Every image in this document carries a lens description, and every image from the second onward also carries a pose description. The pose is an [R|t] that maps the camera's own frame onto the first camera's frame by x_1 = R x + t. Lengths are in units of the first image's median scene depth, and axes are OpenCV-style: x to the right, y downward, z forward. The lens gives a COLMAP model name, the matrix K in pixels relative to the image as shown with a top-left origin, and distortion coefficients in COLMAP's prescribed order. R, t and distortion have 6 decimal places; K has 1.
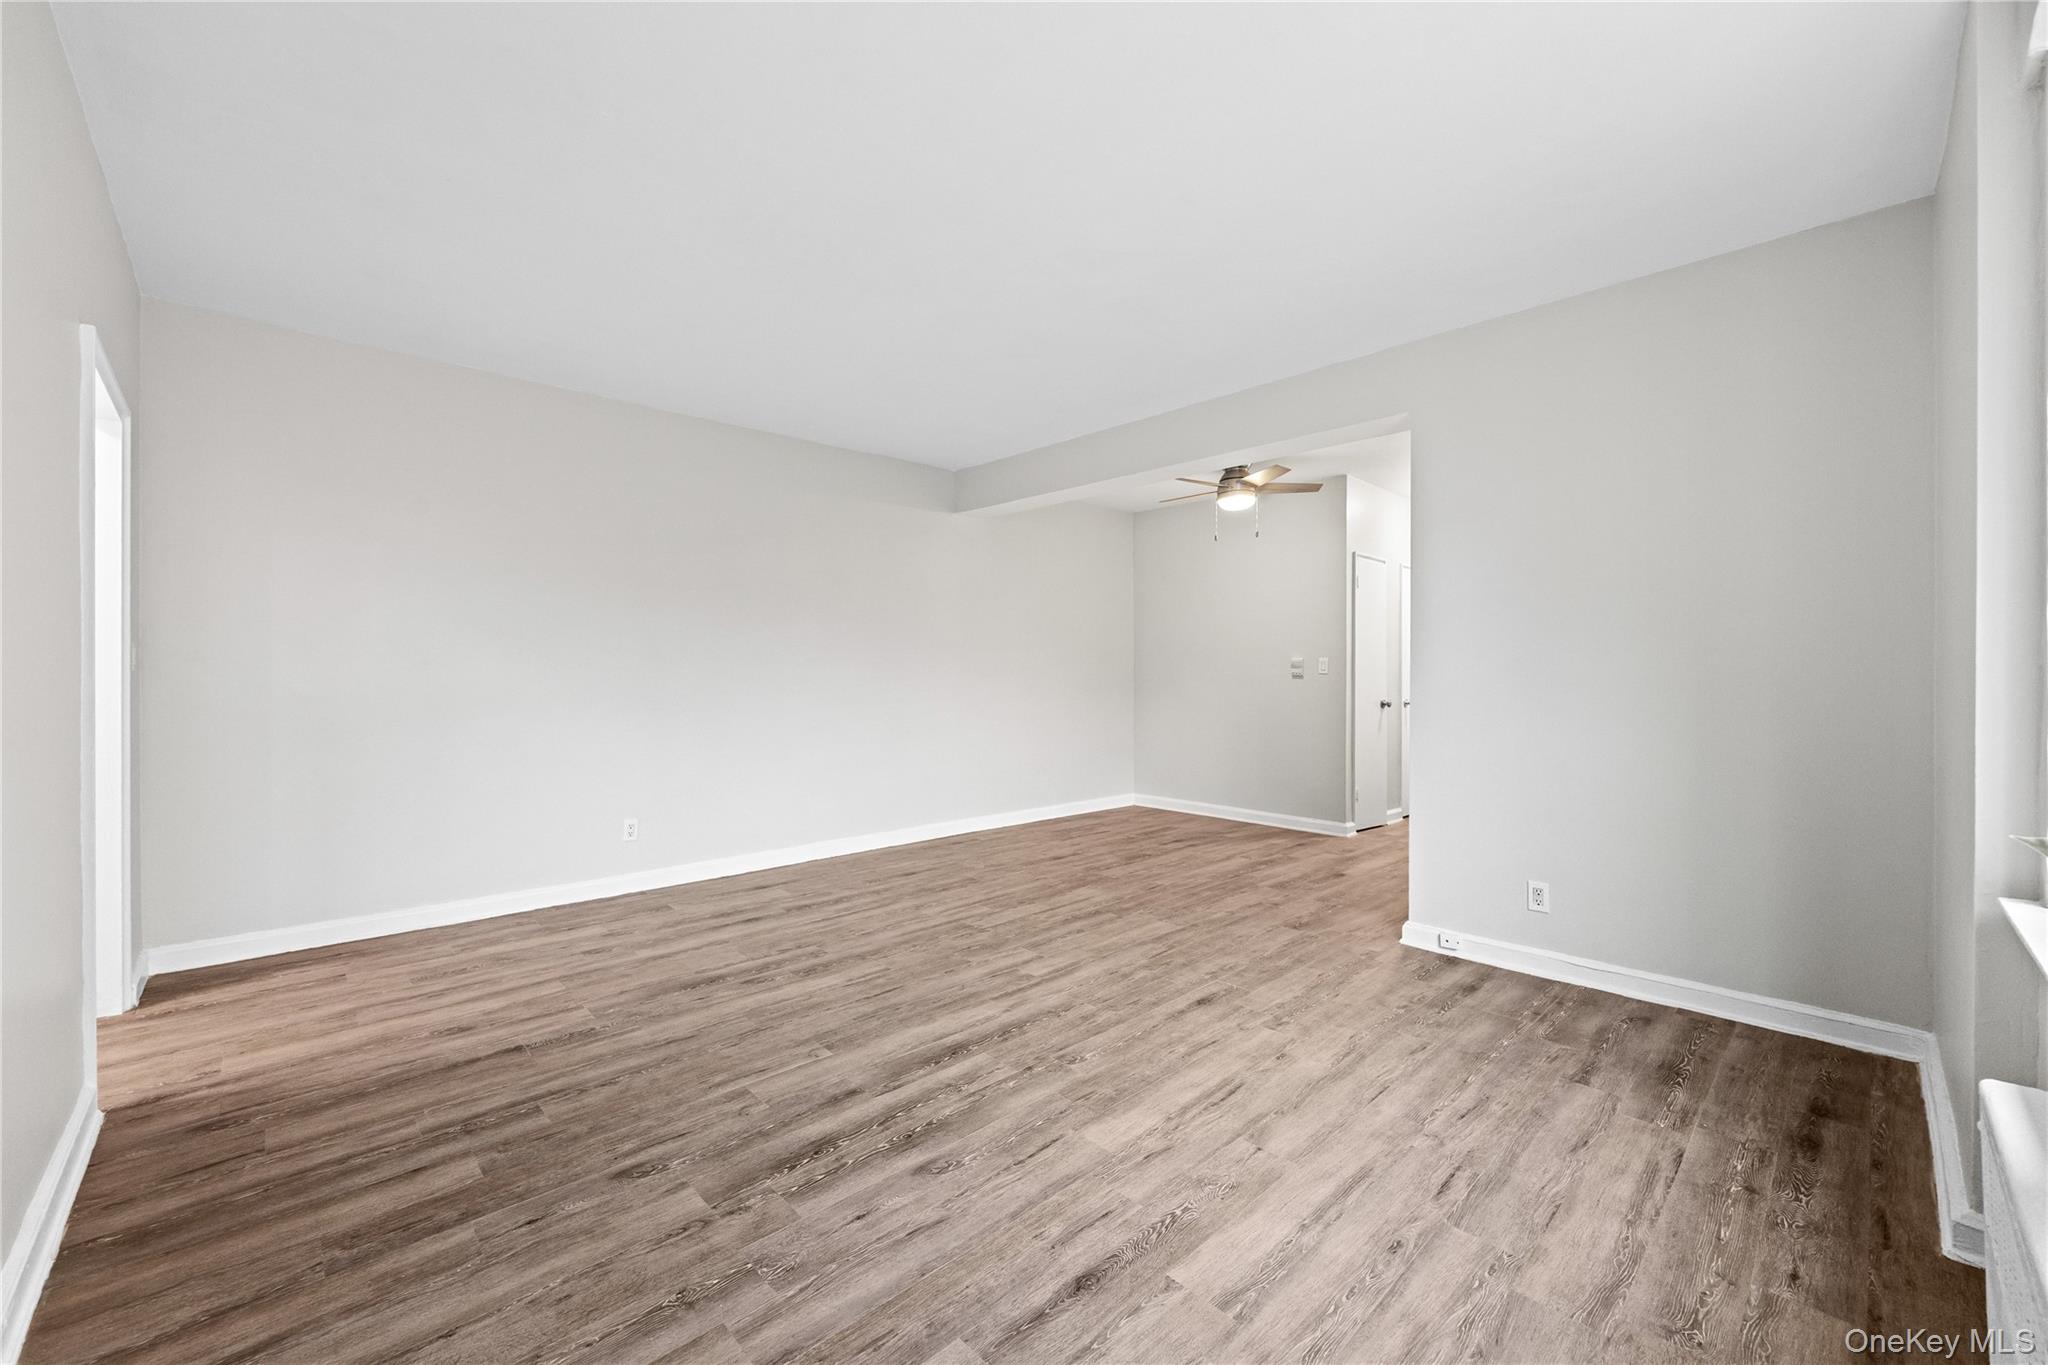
lens RADIAL K [[809.7, 0, 982.8], [0, 809.7, 678.6], [0, 0, 1]] dist [-0.000348, 0.000031]
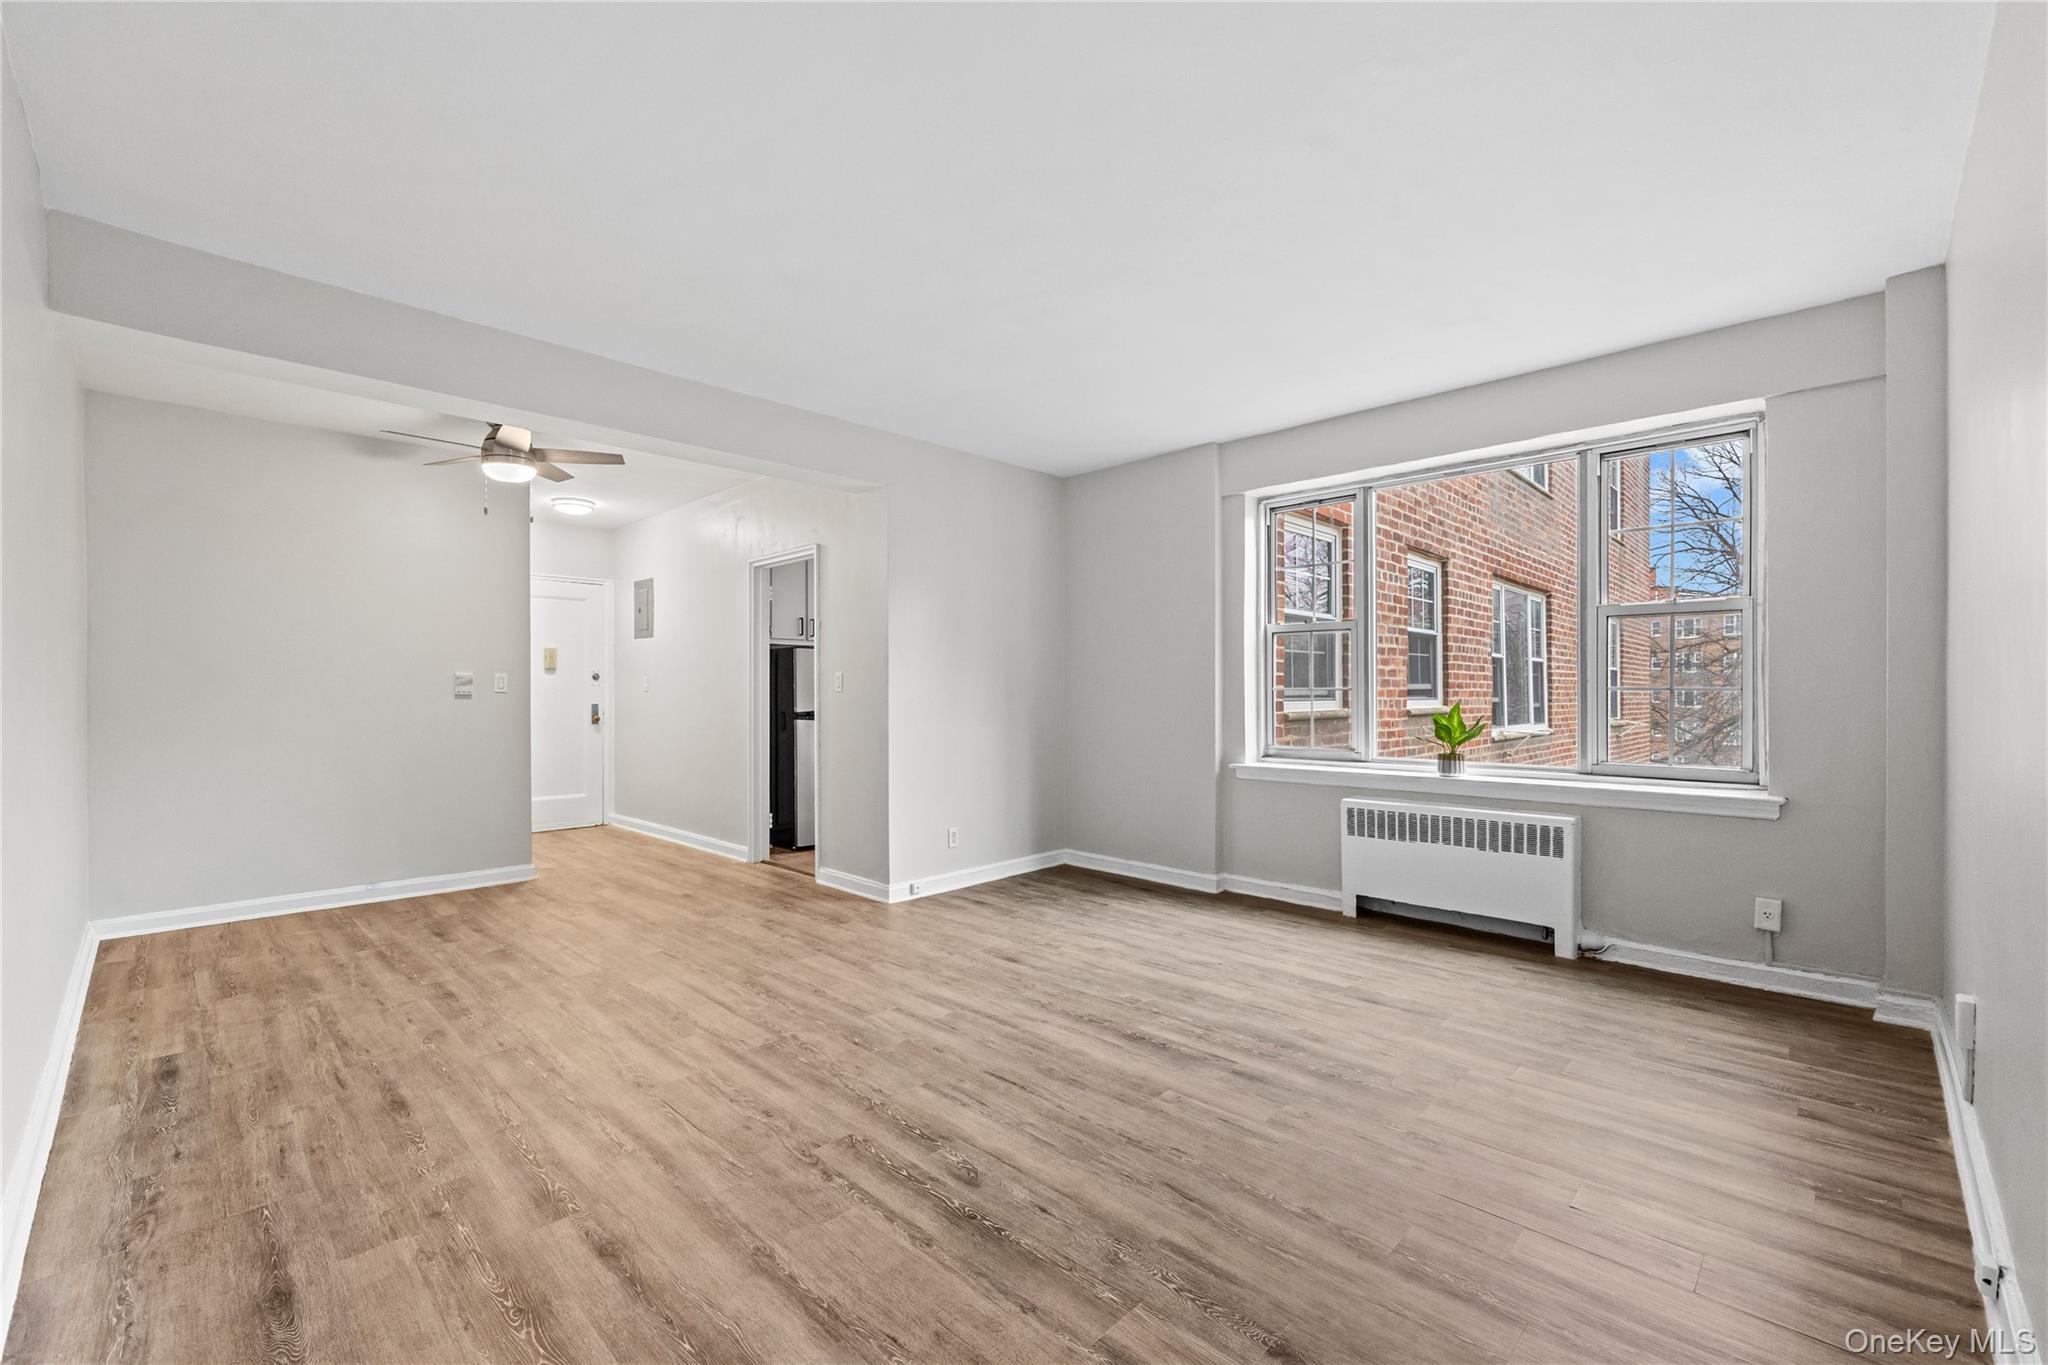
lens RADIAL K [[854.1, 0, 1026.0], [0, 854.1, 691.1], [0, 0, 1]] dist [-0.003103, -0.000306]
pose [[-0.065539, -0.001961, 0.997848, -0.994878], [0.009045, 0.999956, 0.002559, -0.009798], [-0.997809, 0.009194, -0.065518, 1.039119]]
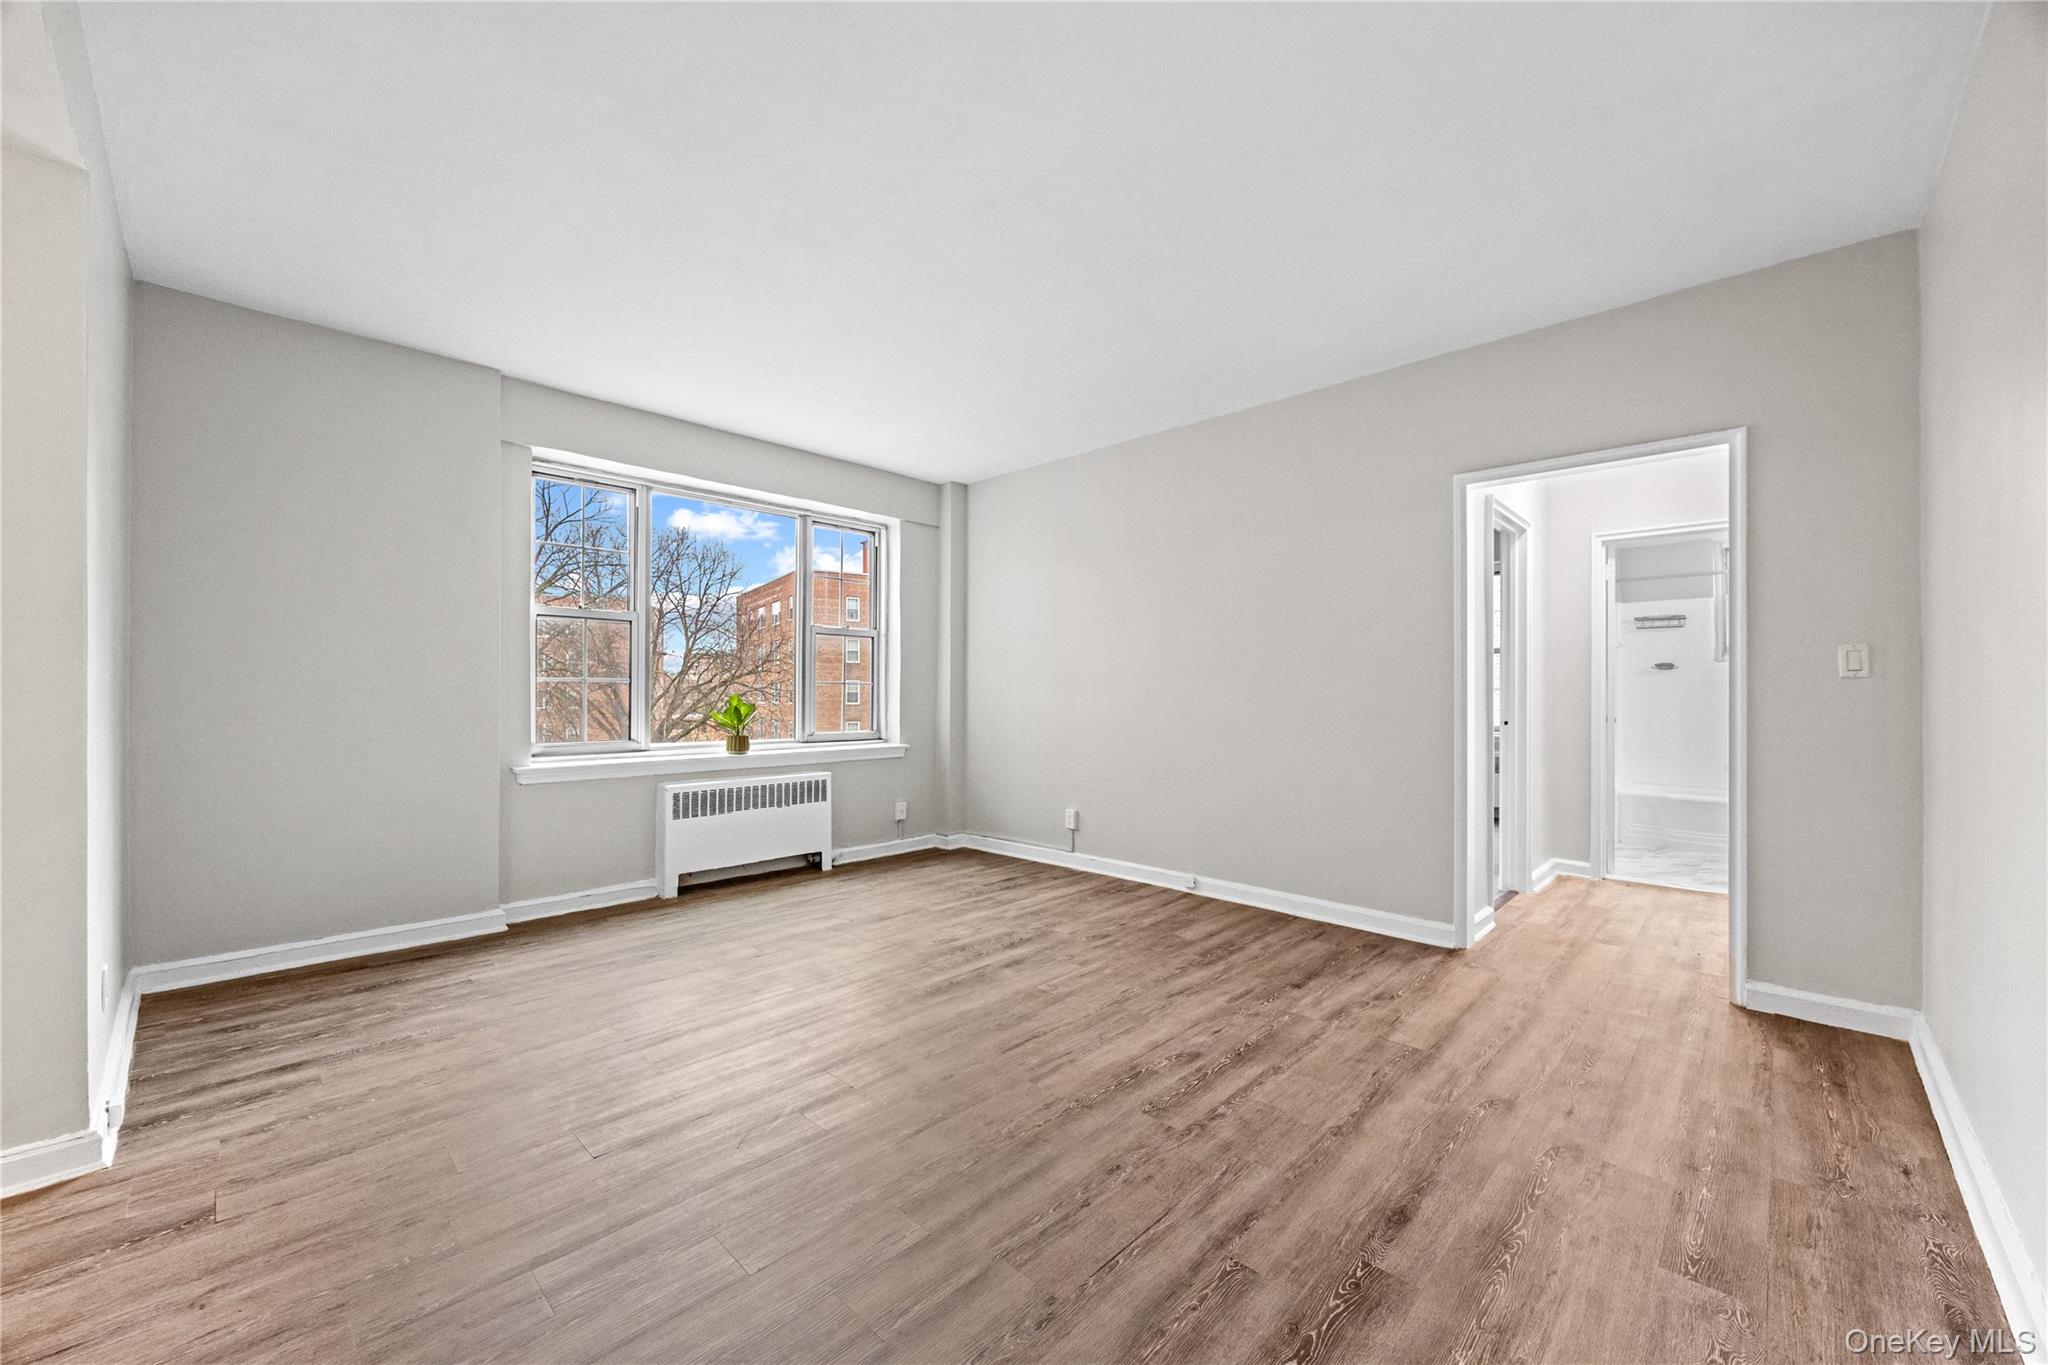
lens RADIAL K [[784.3, 0, 999.3], [0, 784.3, 684.4], [0, 0, 1]] dist [0.000186, 0.000235]
pose [[-0.998496, -0.005495, -0.054552, -0.051113], [-0.005259, 0.999976, -0.004458, 0.007494], [0.054575, -0.004165, -0.998501, 1.849187]]
